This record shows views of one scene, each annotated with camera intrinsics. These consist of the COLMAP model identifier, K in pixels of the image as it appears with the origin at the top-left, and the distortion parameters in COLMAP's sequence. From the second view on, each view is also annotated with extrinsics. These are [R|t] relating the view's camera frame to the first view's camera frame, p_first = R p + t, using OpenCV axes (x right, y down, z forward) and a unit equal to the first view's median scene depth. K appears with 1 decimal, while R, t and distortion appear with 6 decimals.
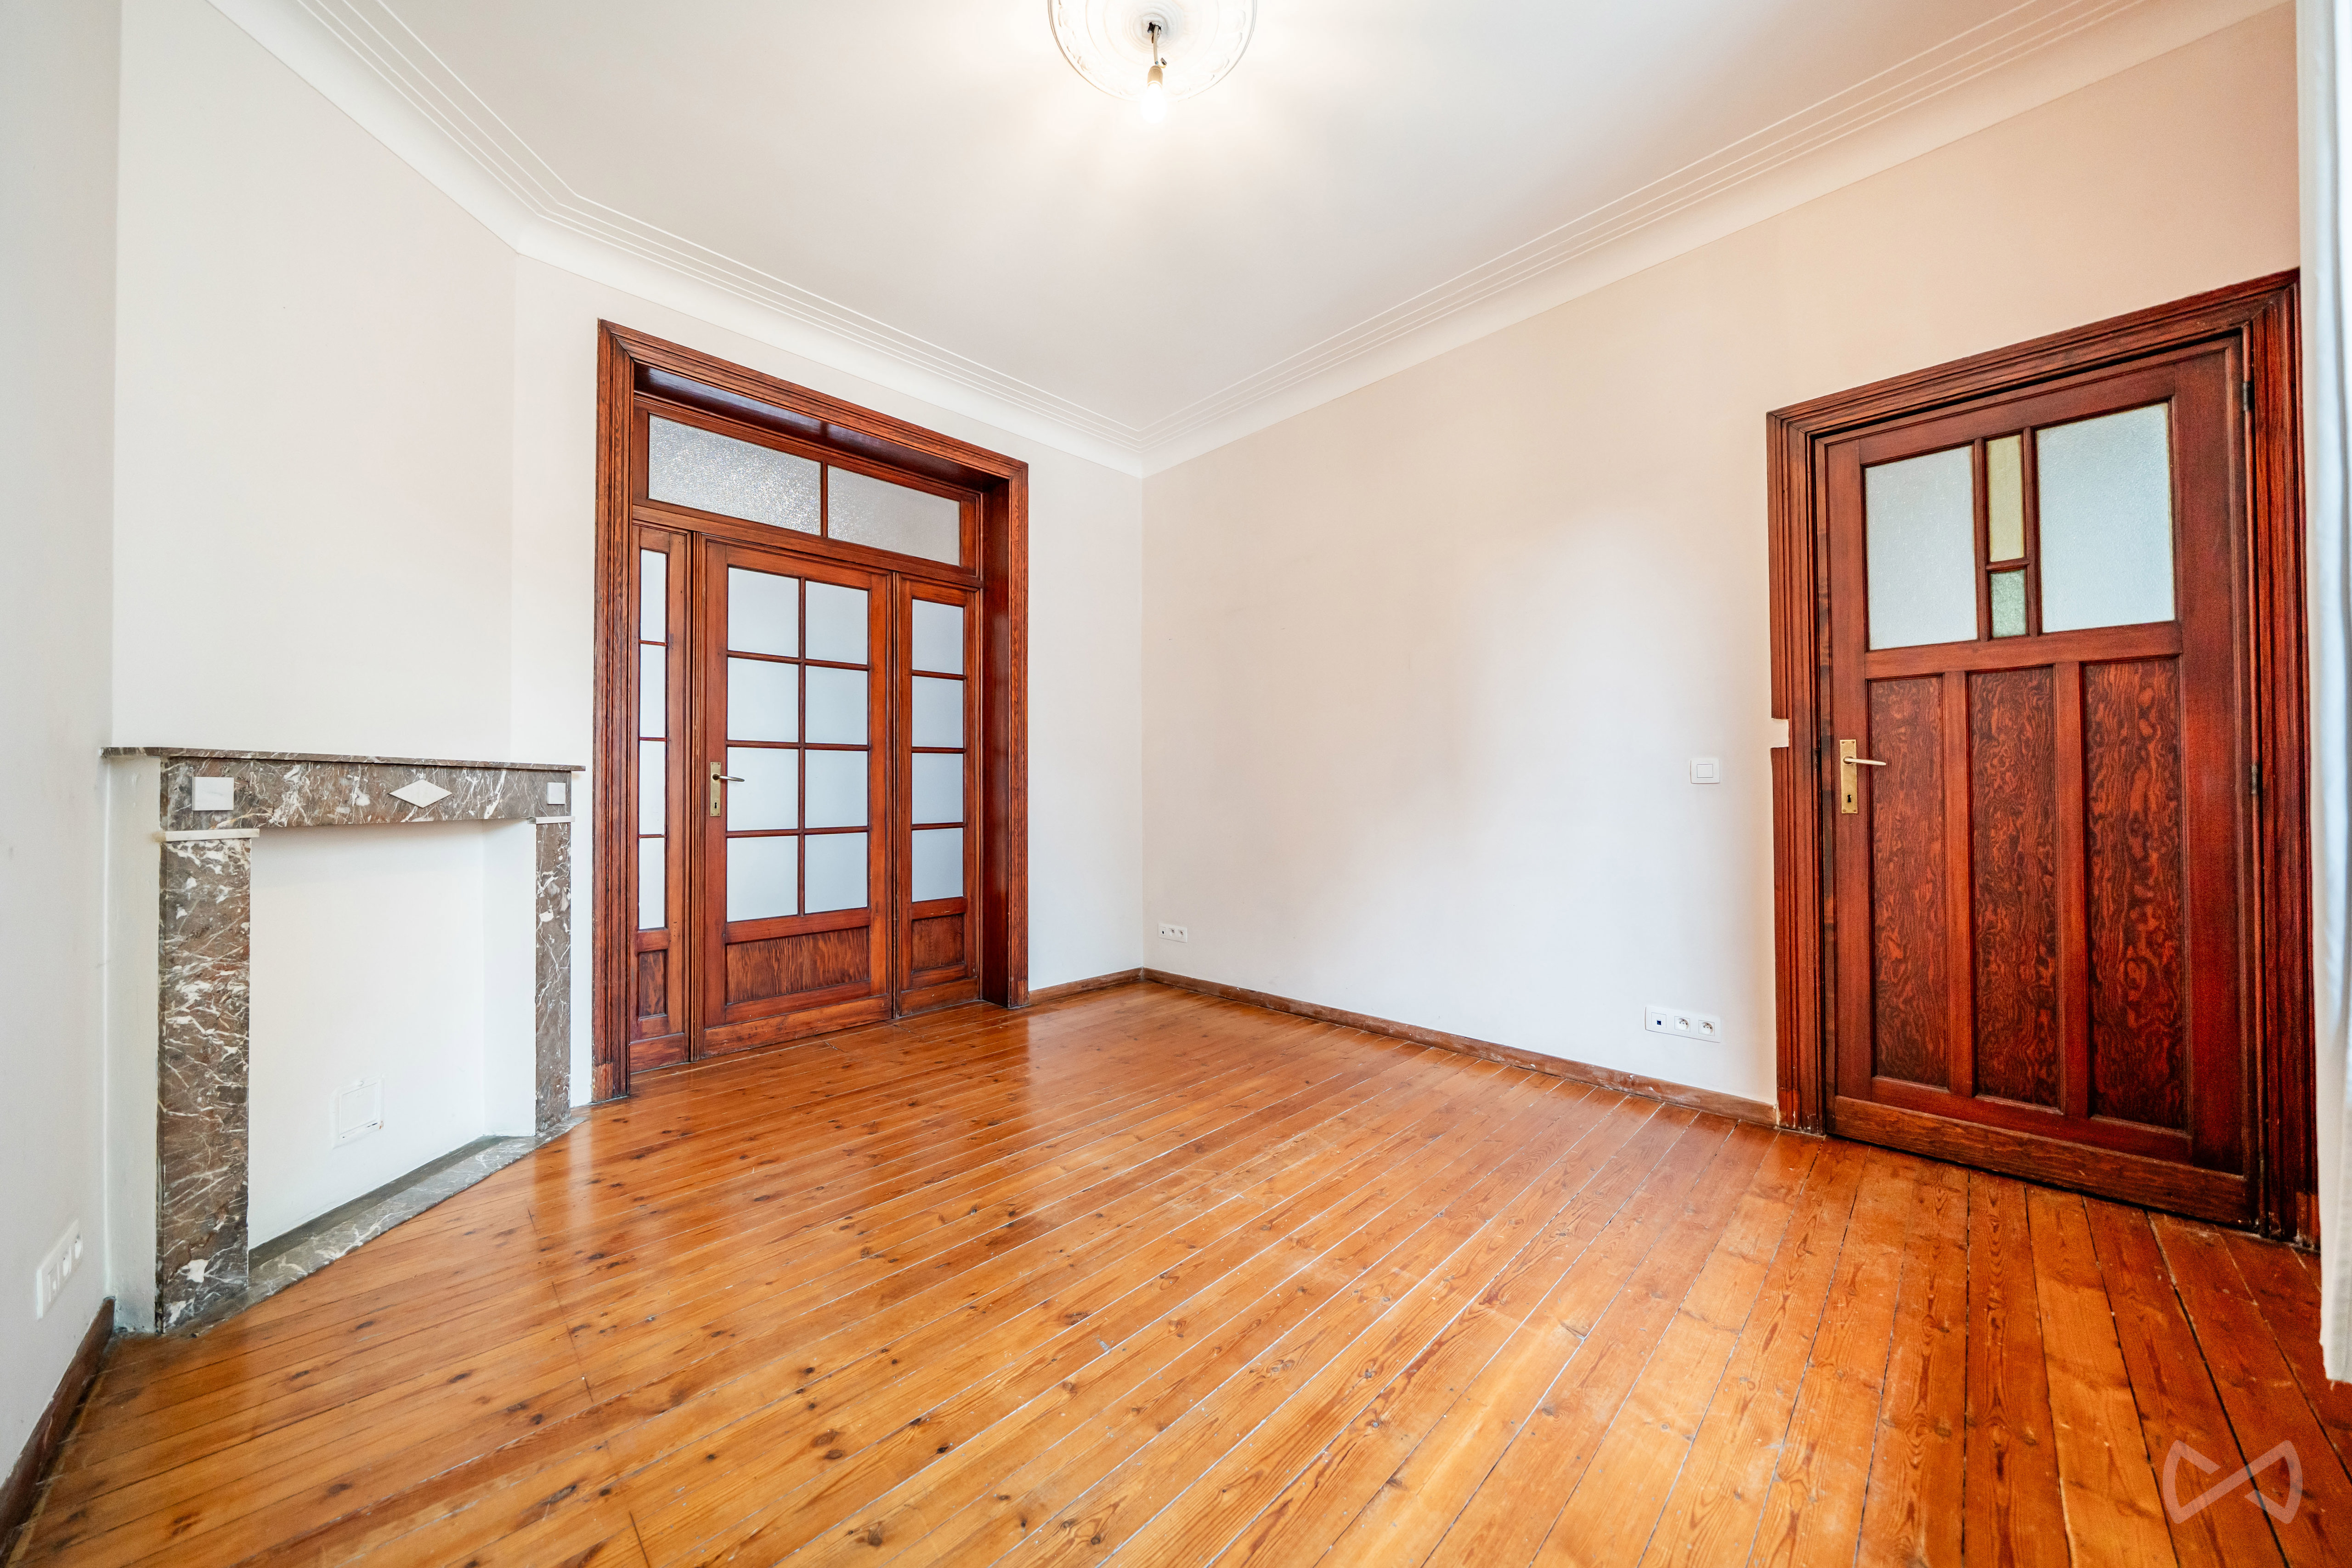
lens RADIAL K [[798.7, 0, 1172.5], [0, 798.7, 786.4], [0, 0, 1]] dist [-0.008879, 0.000016]
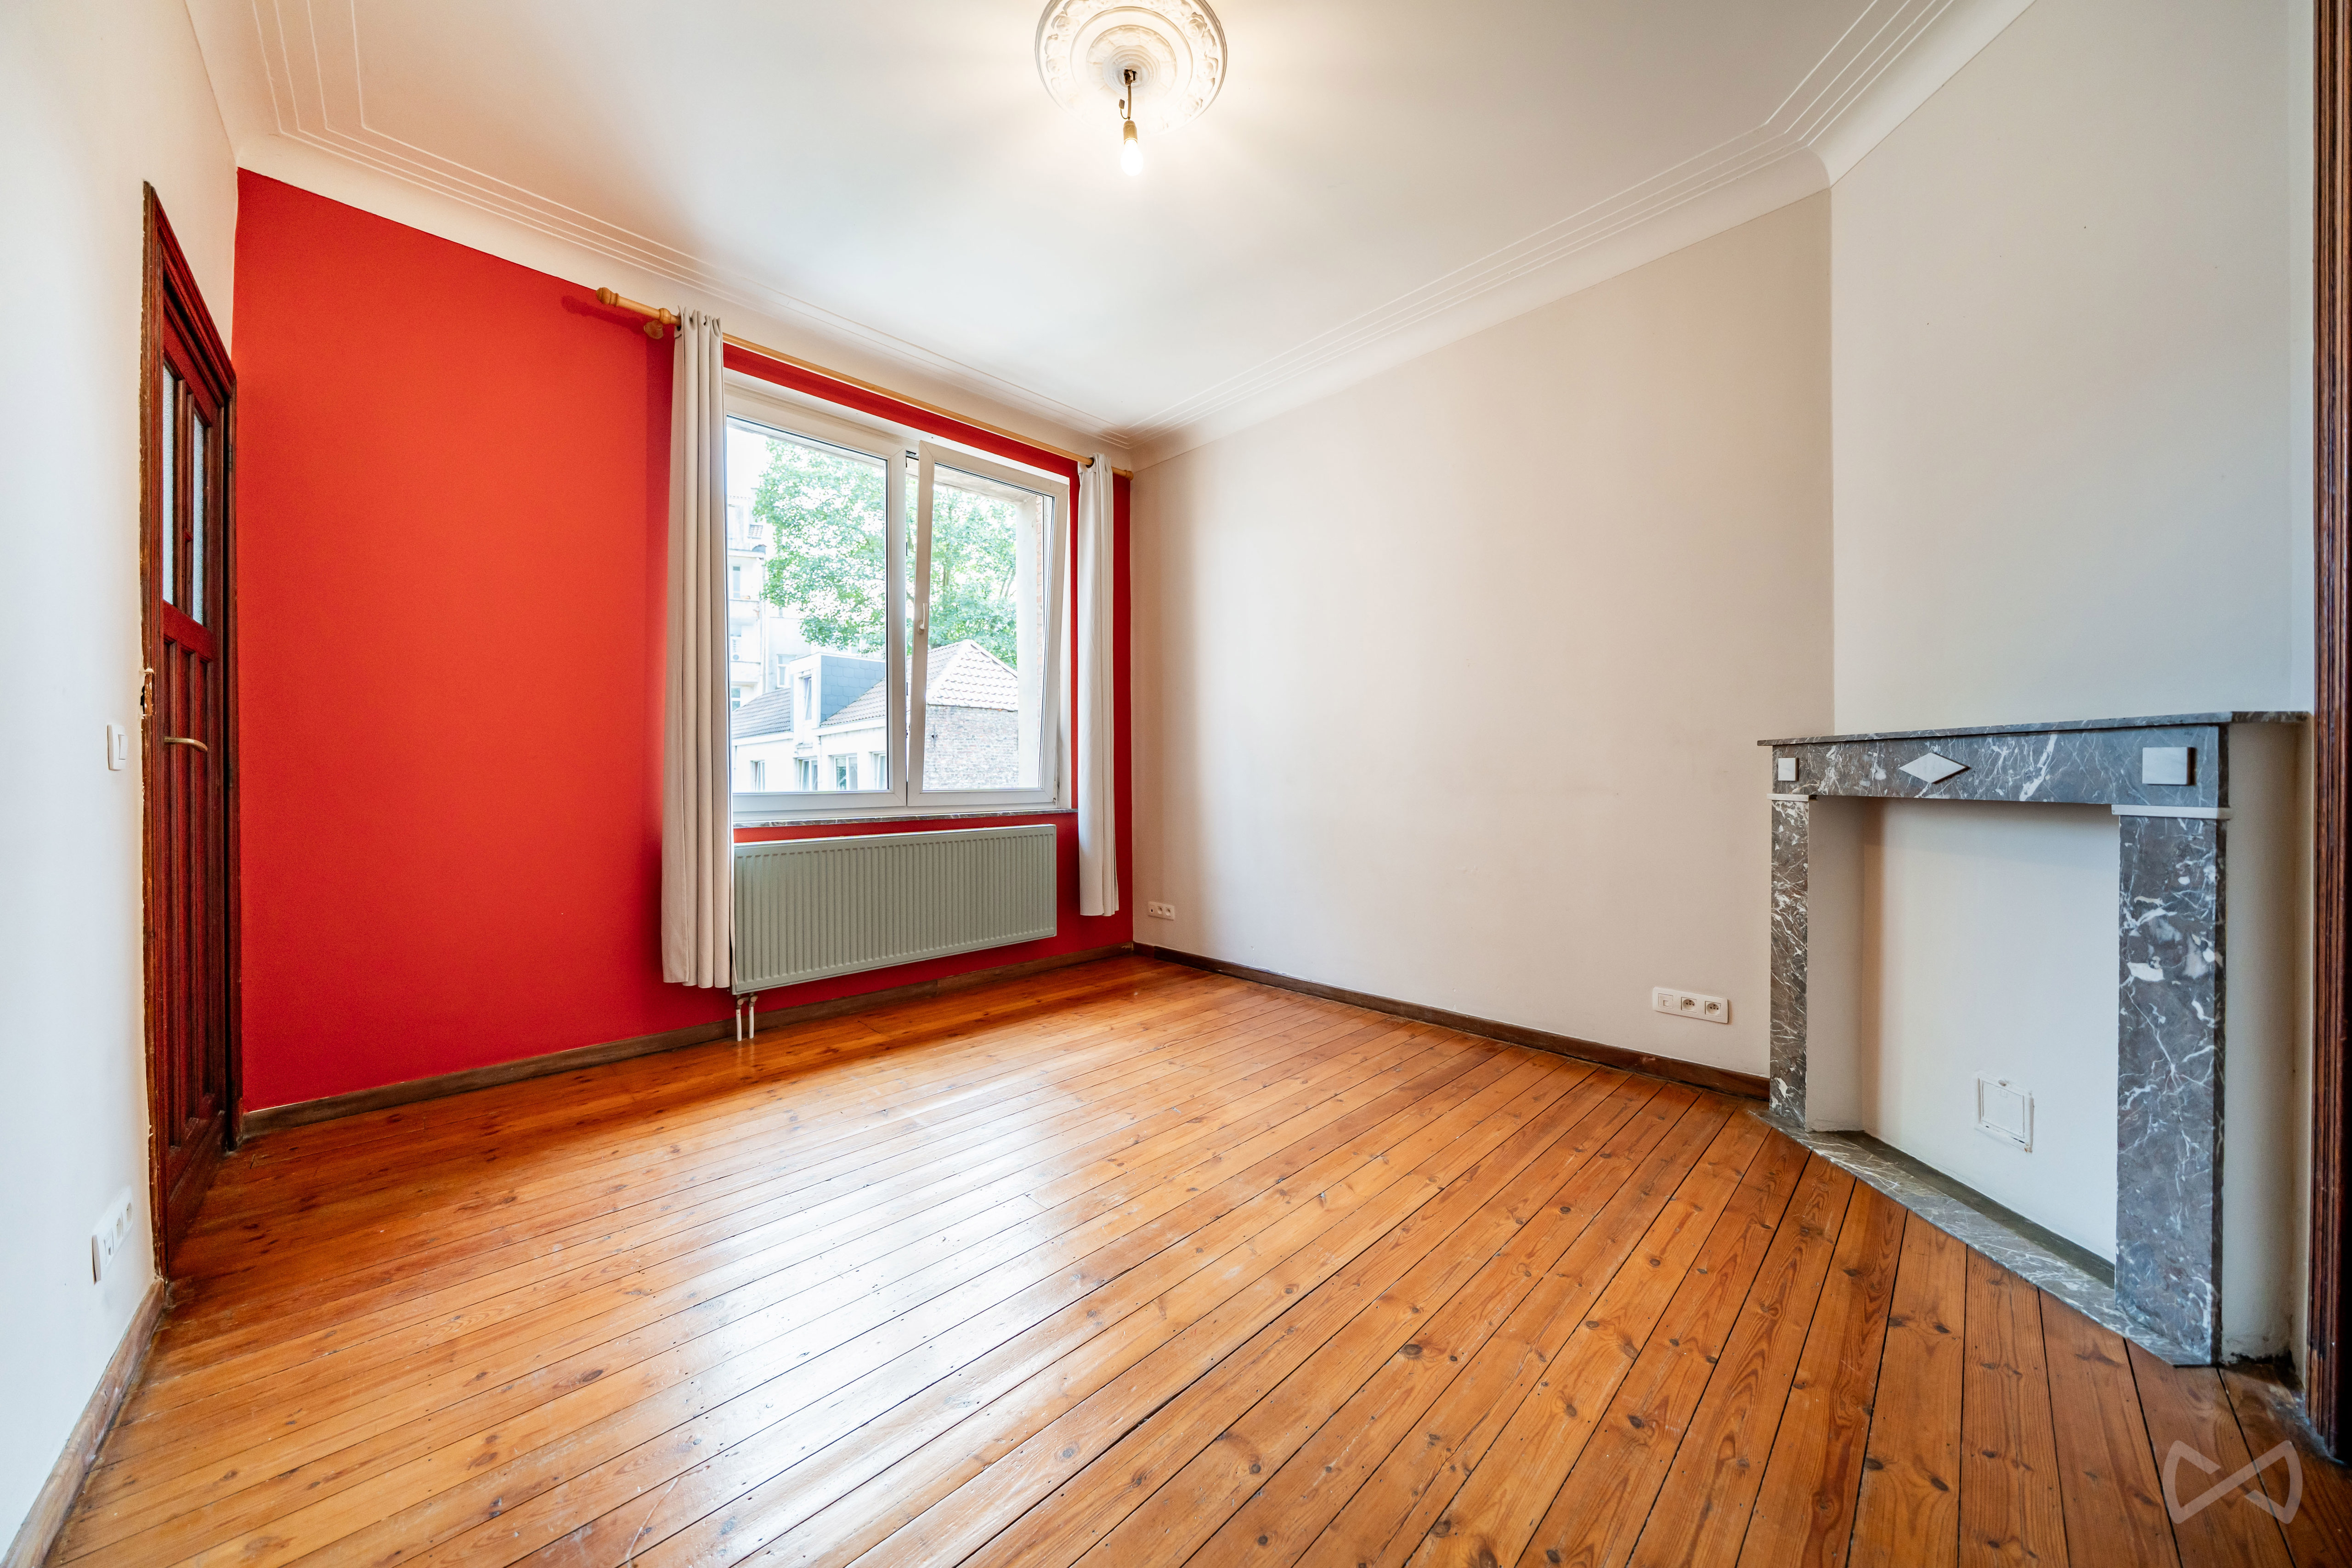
lens RADIAL K [[798.7, 0, 1176.7], [0, 798.7, 779.7], [0, 0, 1]] dist [-0.008879, 0.000016]
pose [[-0.999901, 0.010542, 0.009346, -0.084728], [0.010523, 0.999943, -0.002052, 0.016100], [-0.009367, -0.001953, -0.999954, 2.031407]]
